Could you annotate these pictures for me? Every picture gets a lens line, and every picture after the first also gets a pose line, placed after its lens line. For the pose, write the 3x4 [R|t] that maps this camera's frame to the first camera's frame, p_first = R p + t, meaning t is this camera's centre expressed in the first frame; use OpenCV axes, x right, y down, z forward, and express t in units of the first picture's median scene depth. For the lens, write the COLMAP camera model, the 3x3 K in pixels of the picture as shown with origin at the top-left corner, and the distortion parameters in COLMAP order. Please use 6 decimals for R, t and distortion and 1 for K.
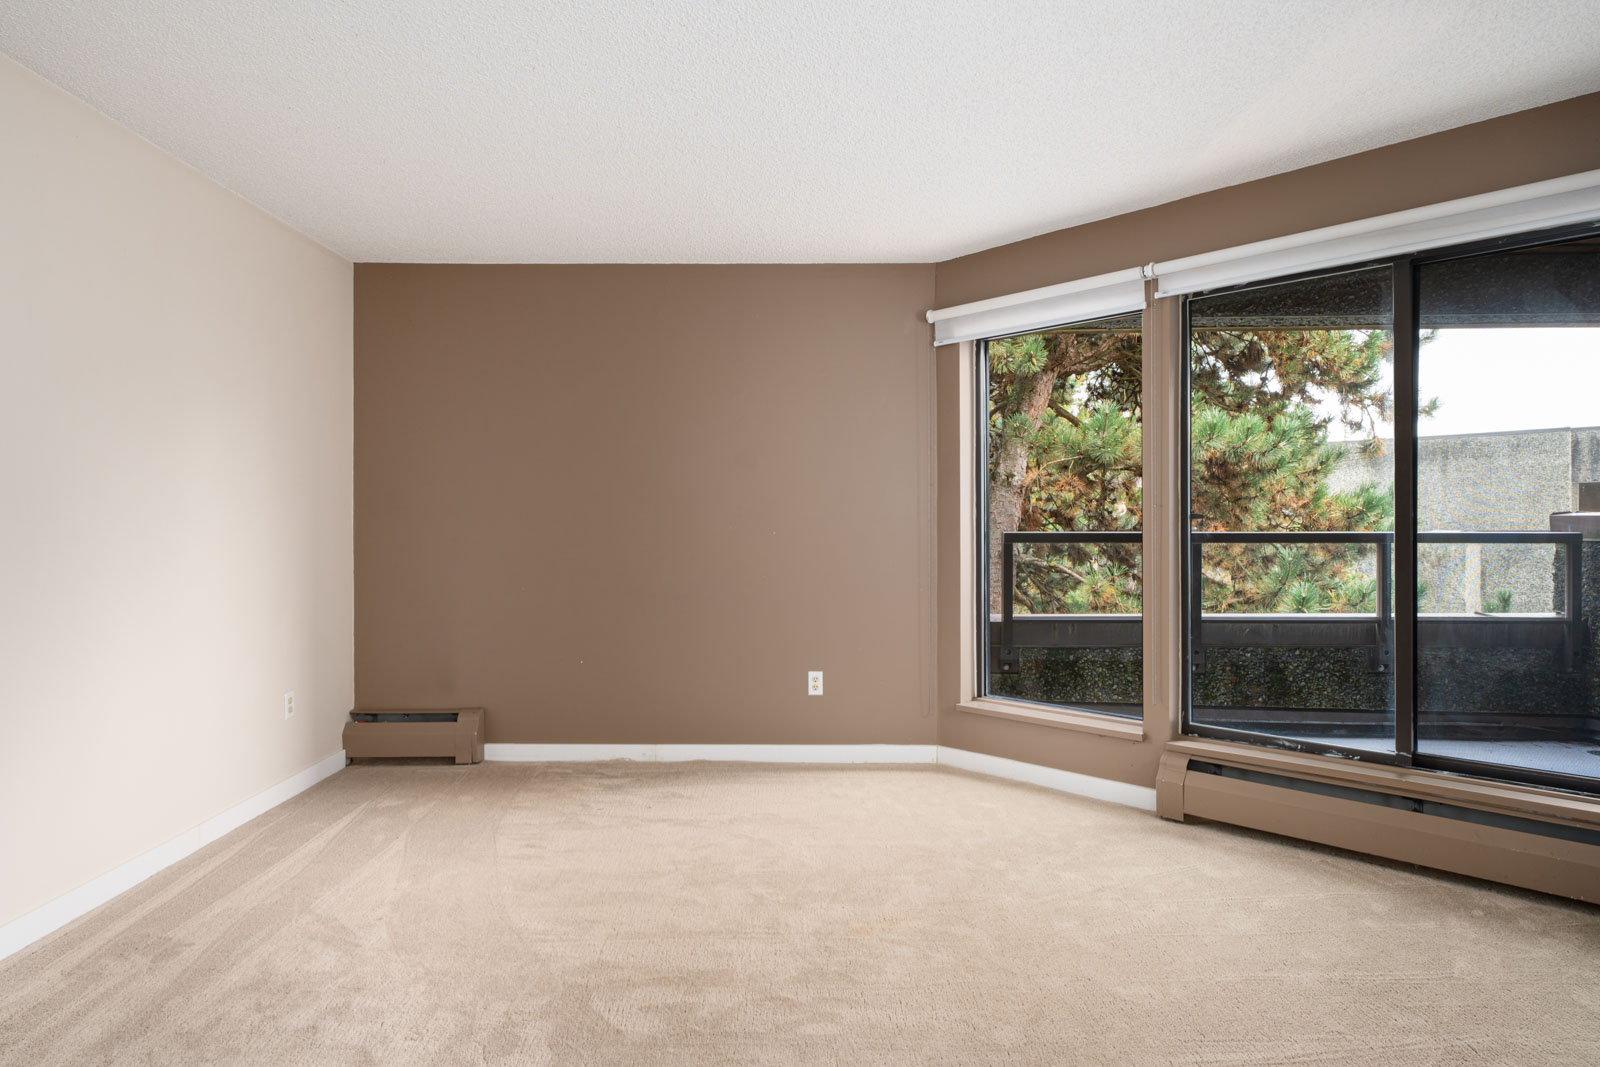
lens RADIAL K [[889.5, 0, 767.4], [0, 889.5, 515.9], [0, 0, 1]] dist [0.002726, 0.001035]
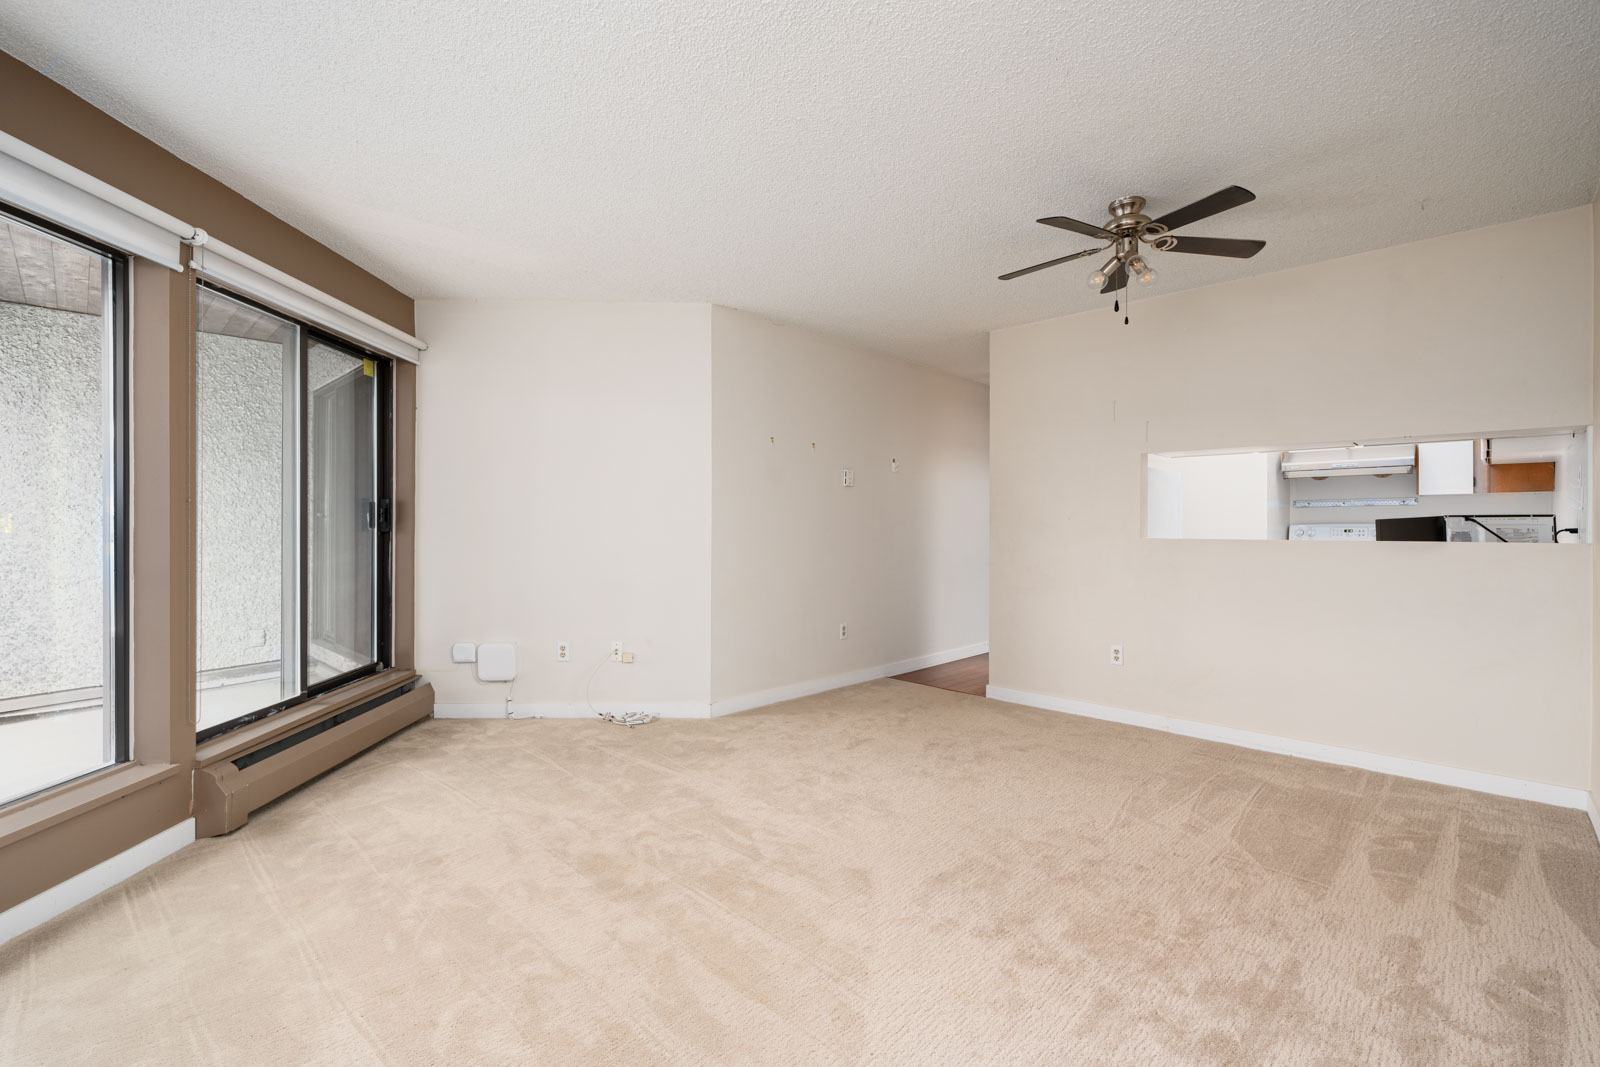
lens RADIAL K [[704.1, 0, 800.0], [0, 704.1, 533.5], [0, 0, 1]] dist [-0.000066, -0.000153]
pose [[-0.723858, -0.004654, 0.689933, -0.437640], [-0.003836, 0.999989, 0.002721, 0.015881], [-0.689938, -0.000677, -0.723868, 0.970906]]
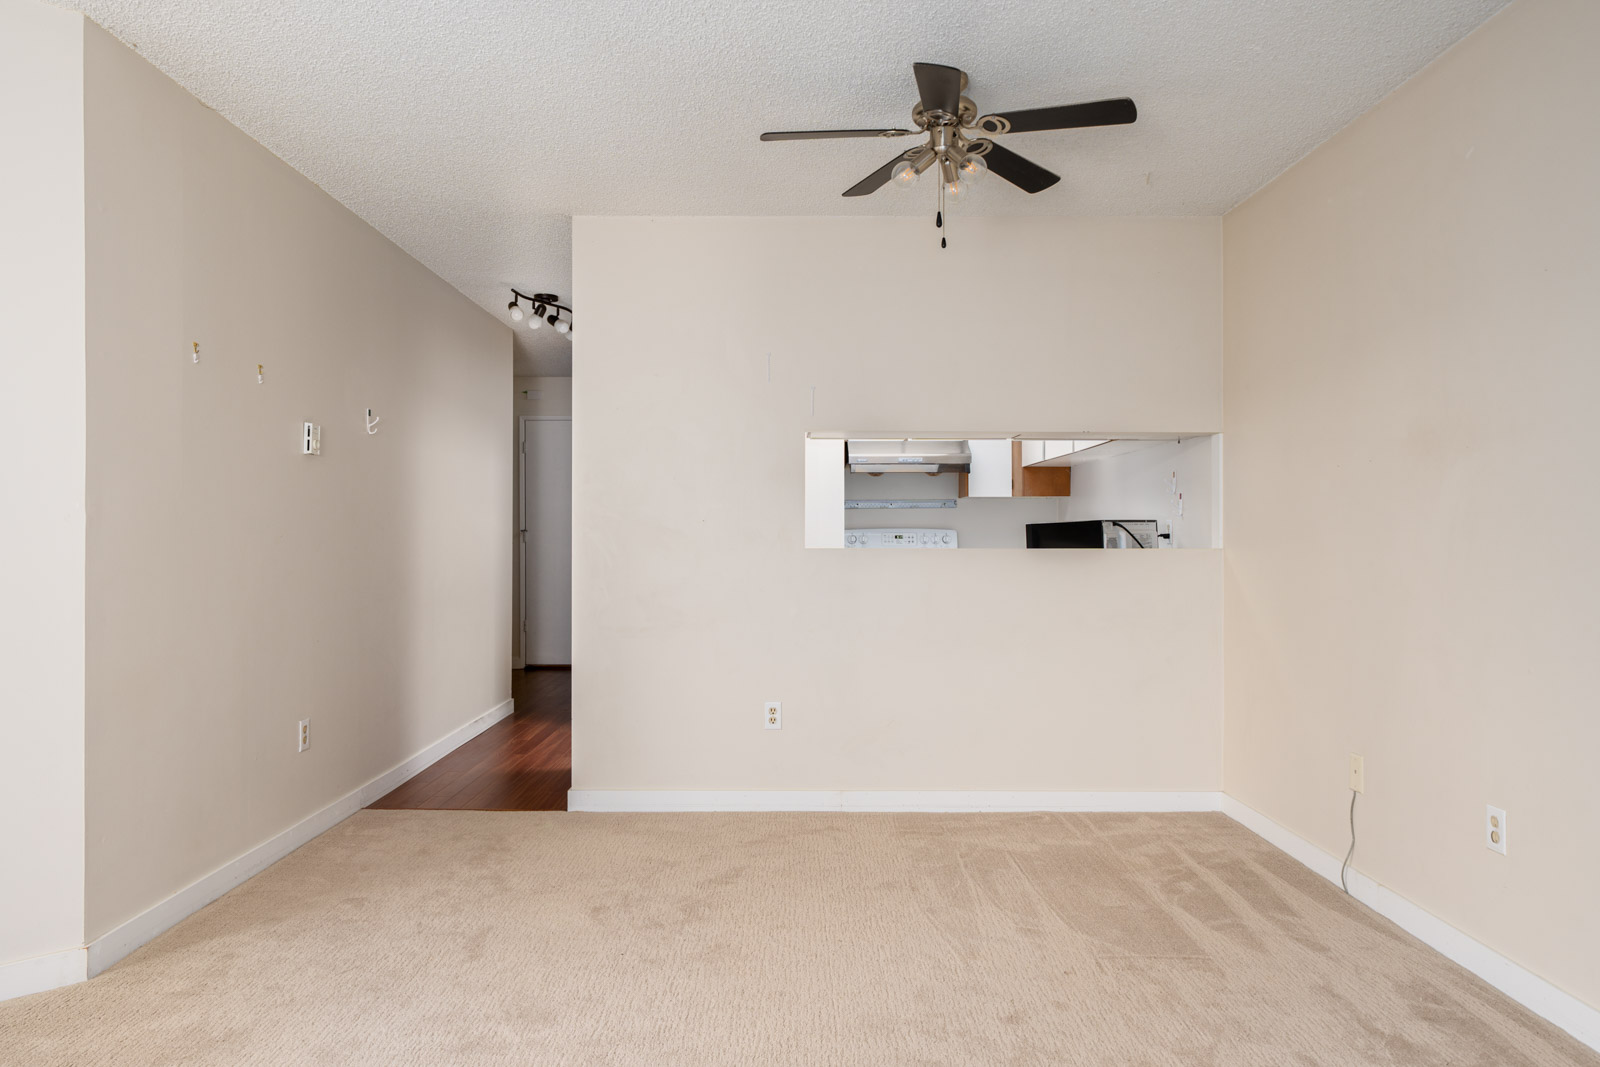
lens RADIAL K [[1042.4, 0, 800.0], [0, 1042.4, 533.5], [0, 0, 1]] dist [-0.005630, -0.003115]
pose [[-0.999885, 0.001576, -0.015115, -0.071565], [0.001672, 0.999979, -0.006316, 0.015302], [0.015105, -0.006340, -0.999866, 0.973452]]
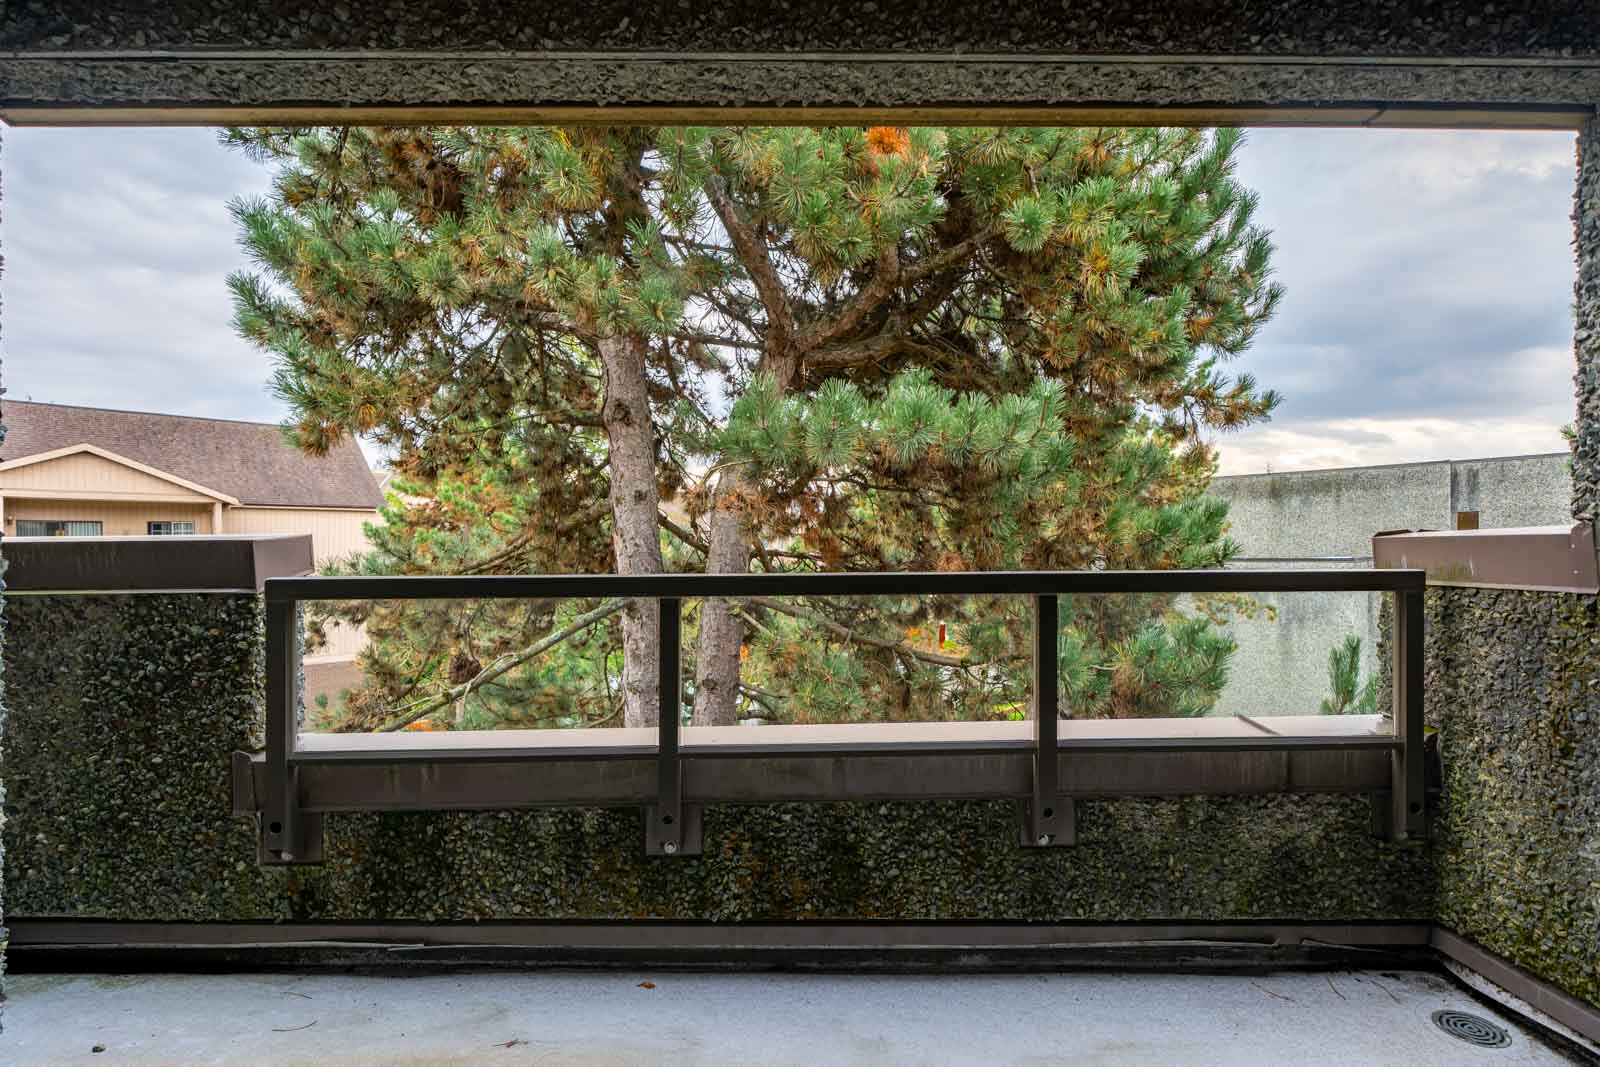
lens RADIAL K [[749.8, 0, 827.3], [0, 749.8, 549.4], [0, 0, 1]] dist [0.001404, -0.000303]
pose [[0.999296, -0.007732, 0.036717, 0.671261], [0.007600, 0.999964, 0.003758, 0.003748], [-0.036745, -0.003476, 0.999319, 0.704068]]
